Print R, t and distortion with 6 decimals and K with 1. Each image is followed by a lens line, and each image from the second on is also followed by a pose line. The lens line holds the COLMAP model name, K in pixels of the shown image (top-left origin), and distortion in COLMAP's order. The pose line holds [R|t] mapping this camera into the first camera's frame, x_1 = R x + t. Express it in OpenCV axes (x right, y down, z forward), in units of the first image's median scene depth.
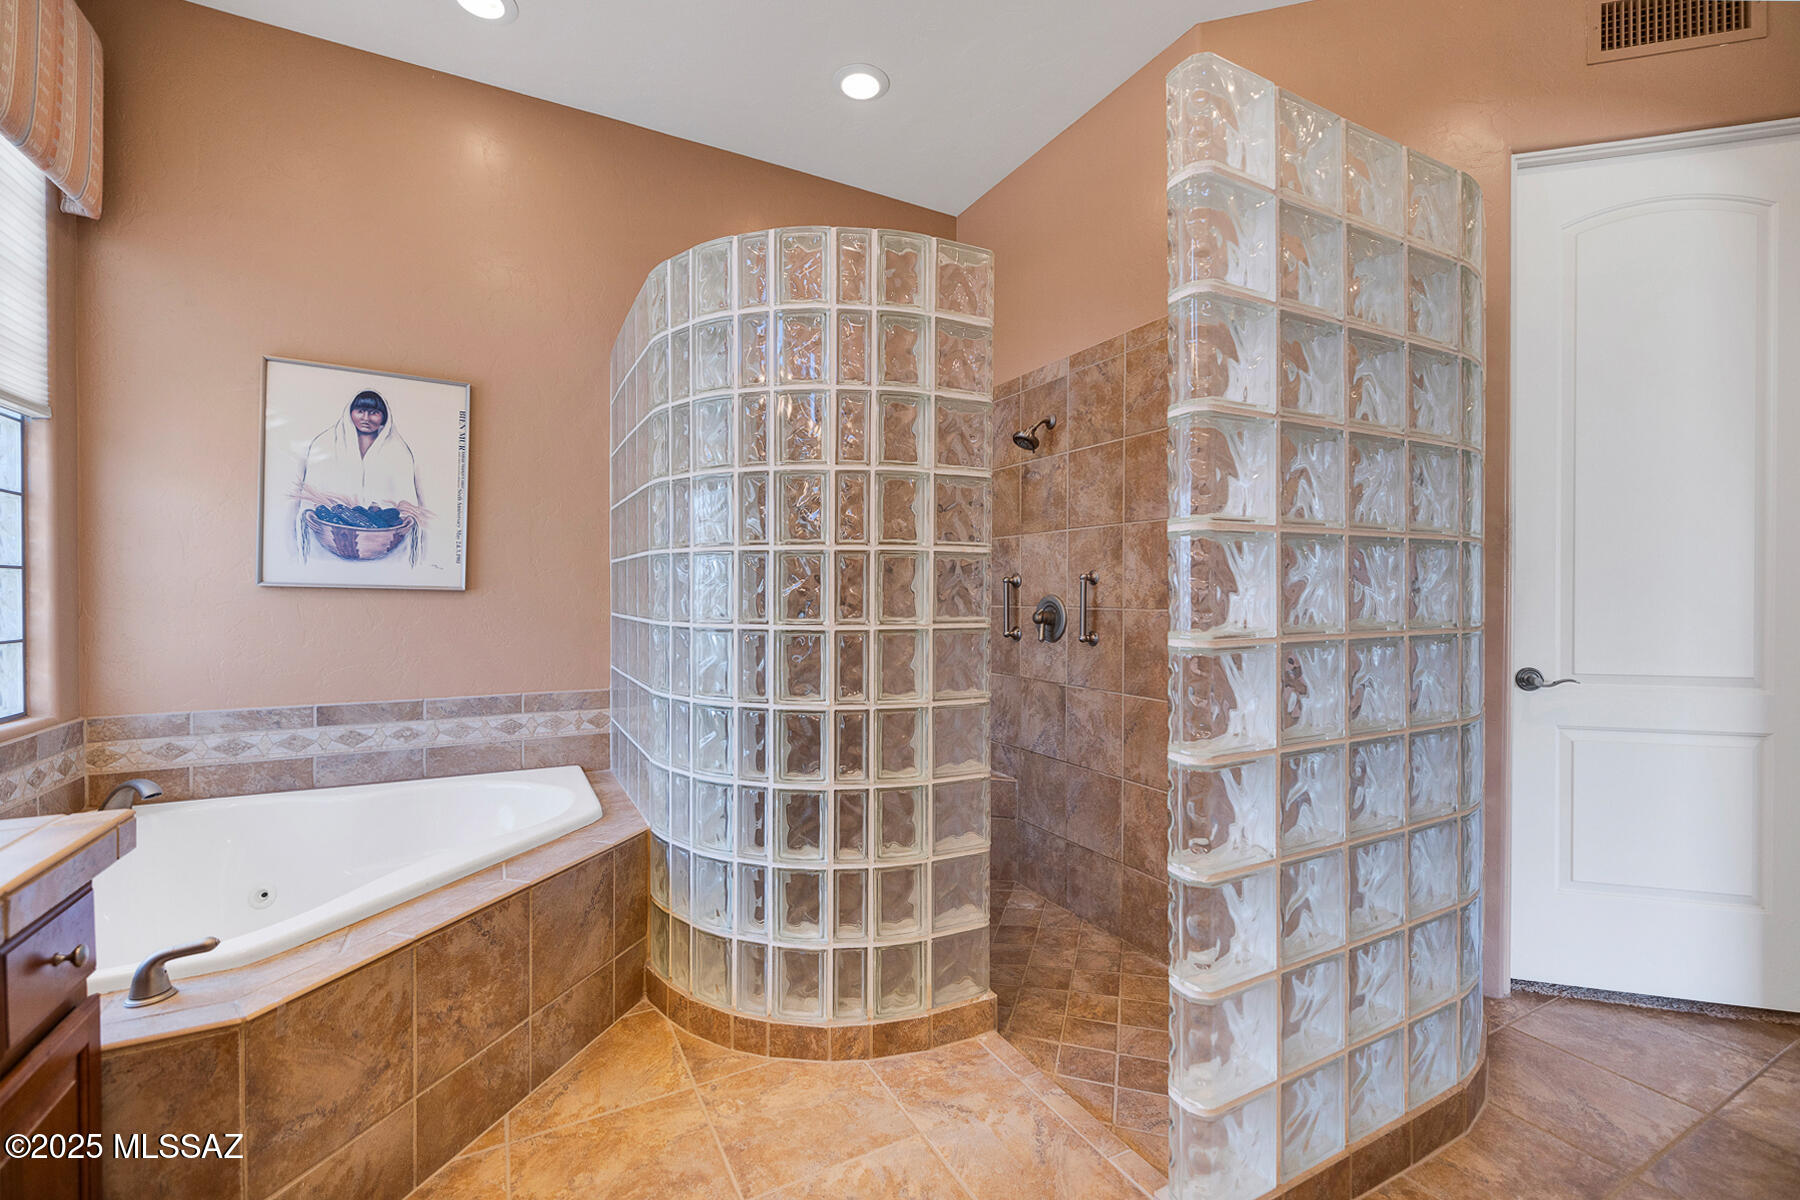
lens RADIAL K [[767.8, 0, 898.1], [0, 767.8, 605.7], [0, 0, 1]] dist [0.001821, -0.000234]
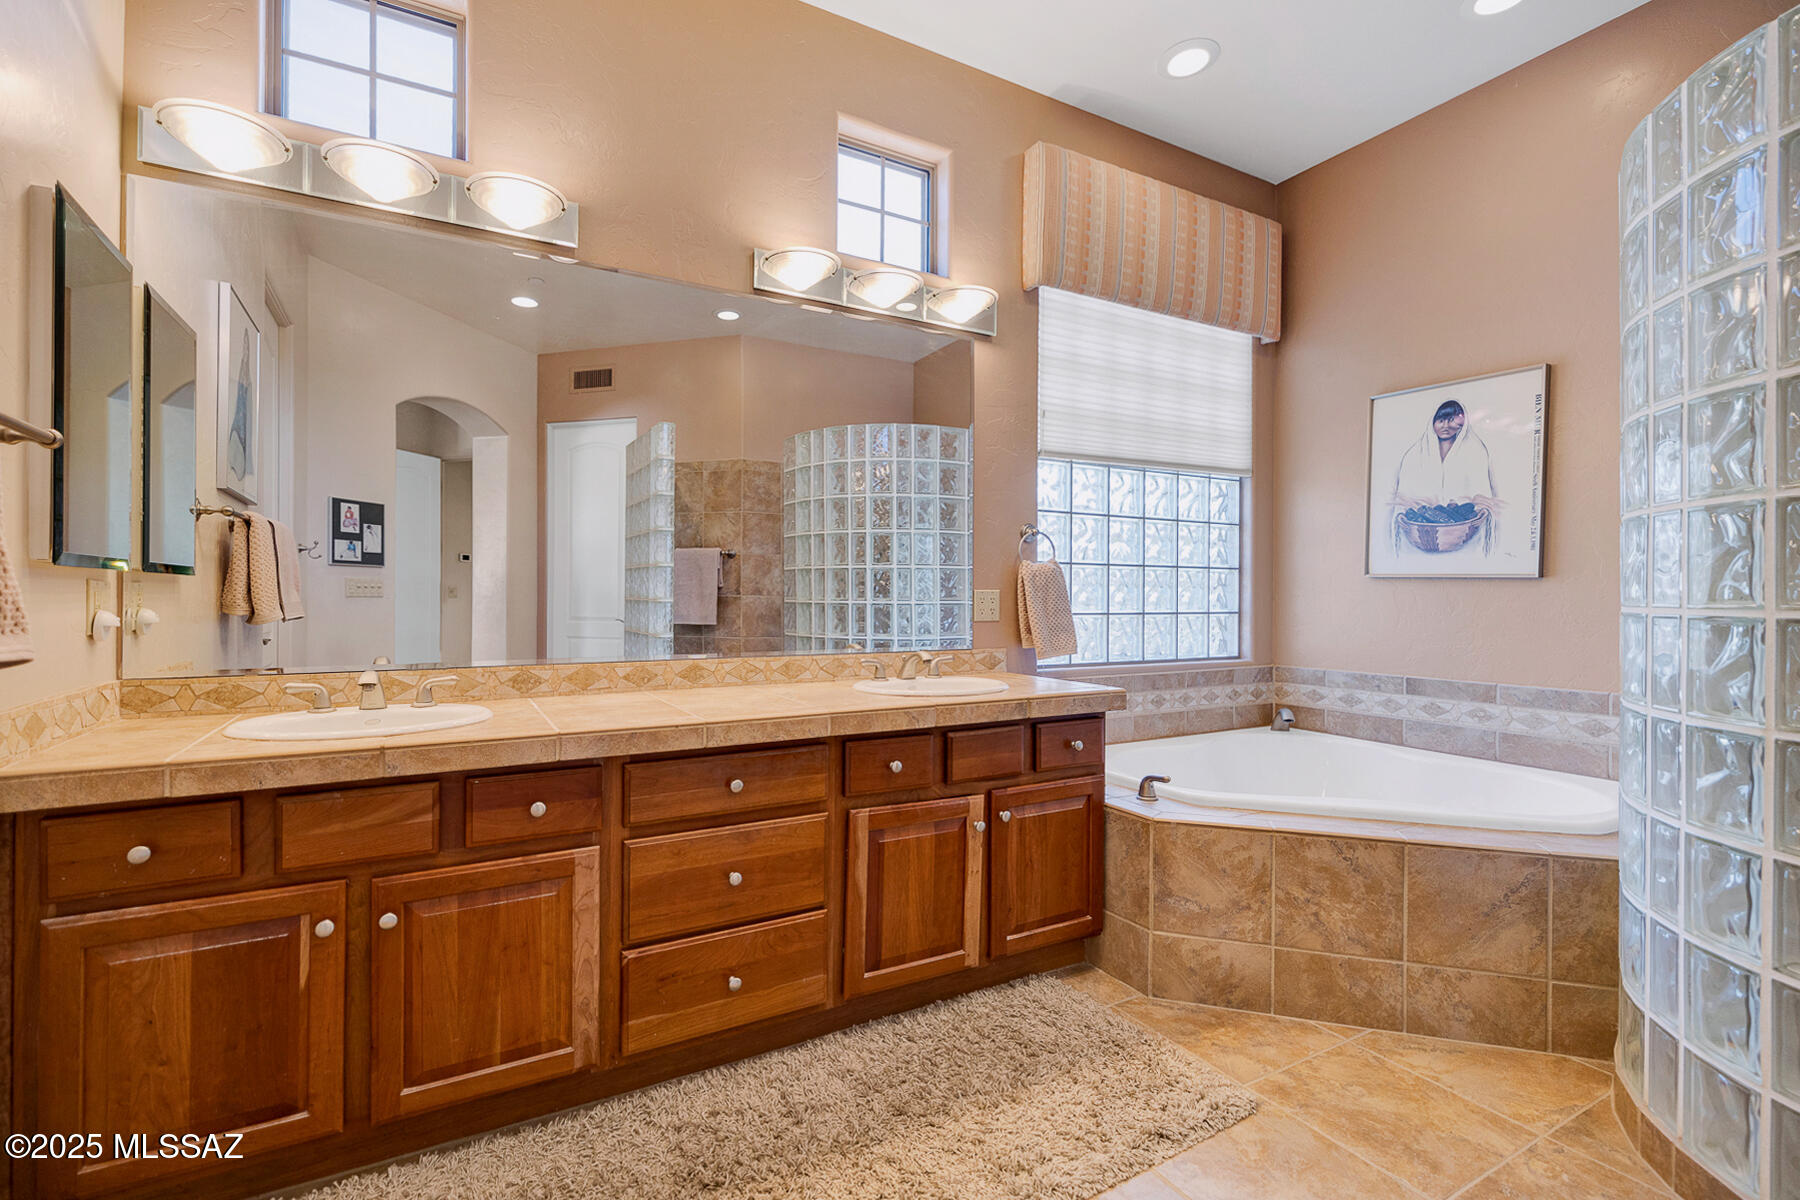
lens RADIAL K [[806.2, 0, 897.8], [0, 806.2, 597.2], [0, 0, 1]] dist [-0.004497, 0.000892]
pose [[0.023114, -0.003906, -0.999725, 0.479532], [-0.018645, 0.999817, -0.004337, 0.027281], [0.999559, 0.018740, 0.023037, 0.184444]]
